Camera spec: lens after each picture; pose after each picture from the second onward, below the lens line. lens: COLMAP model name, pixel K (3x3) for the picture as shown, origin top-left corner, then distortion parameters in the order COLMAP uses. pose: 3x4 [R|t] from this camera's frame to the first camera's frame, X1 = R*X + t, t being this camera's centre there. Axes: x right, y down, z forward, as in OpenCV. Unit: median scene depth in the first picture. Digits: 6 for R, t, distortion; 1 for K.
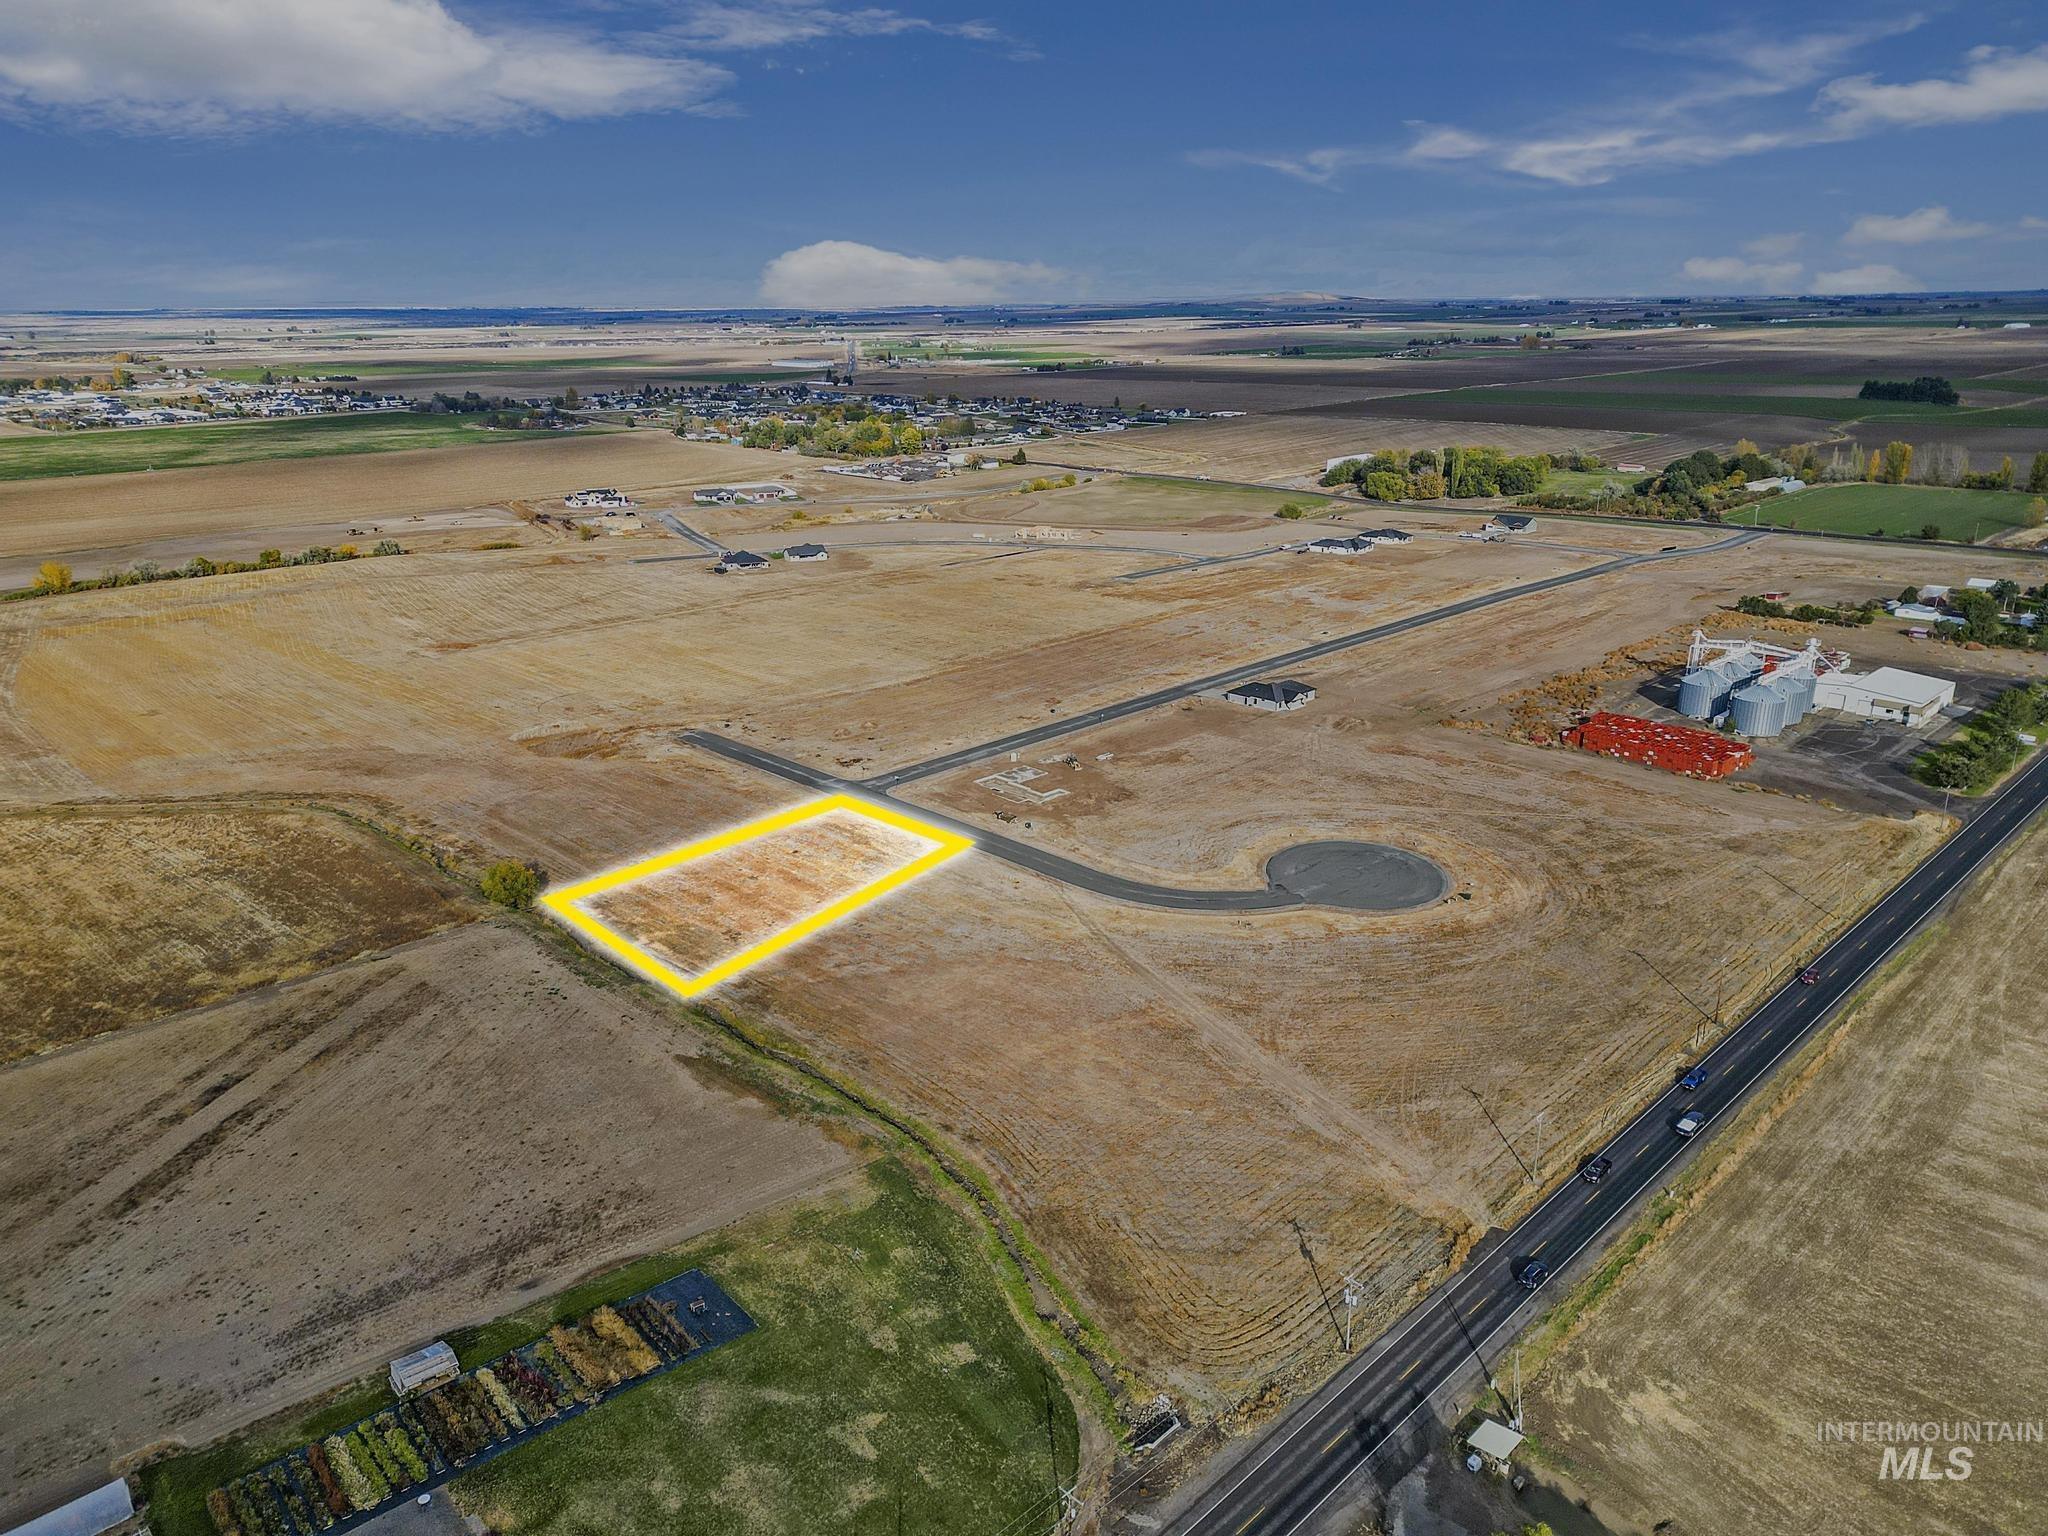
lens RADIAL K [[1421.6, 0, 1054.7], [0, 1421.6, 769.1], [0, 0, 1]] dist [0.085837, -0.080346]
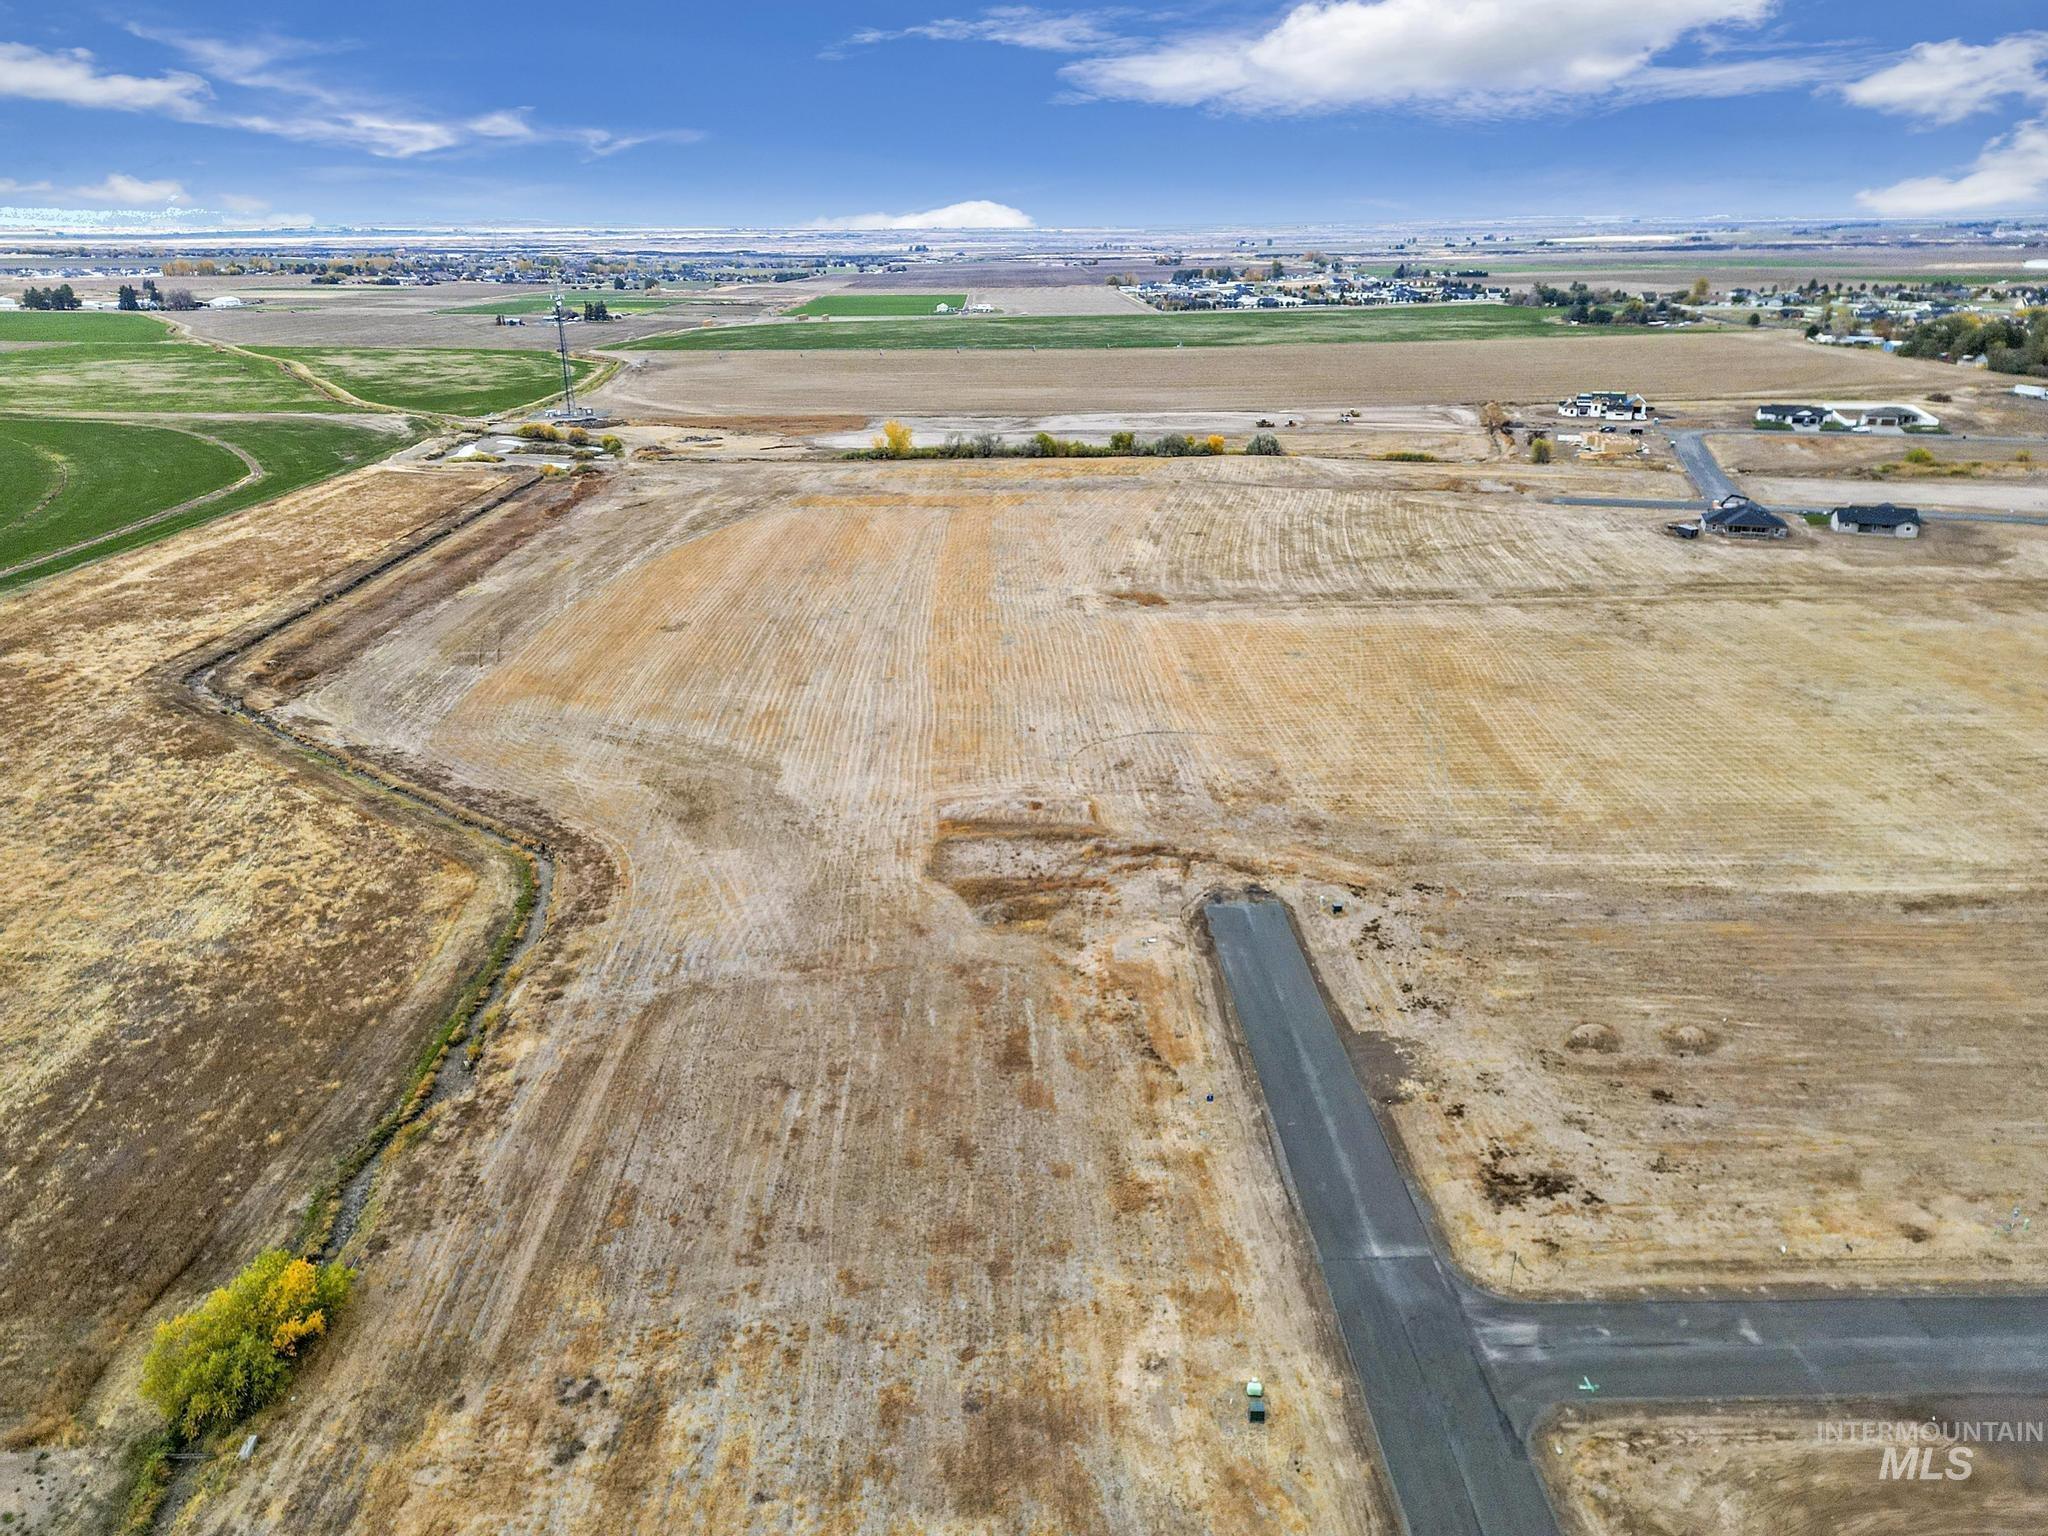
lens RADIAL K [[1441.4, 0, 1024.0], [0, 1441.4, 768.0], [0, 0, 1]] dist [0.082301, -0.083204]
pose [[0.715362, 0.246406, -0.653867, -0.032671], [-0.216198, 0.967894, 0.128214, -0.110442], [0.664467, 0.049645, 0.745667, 0.666041]]
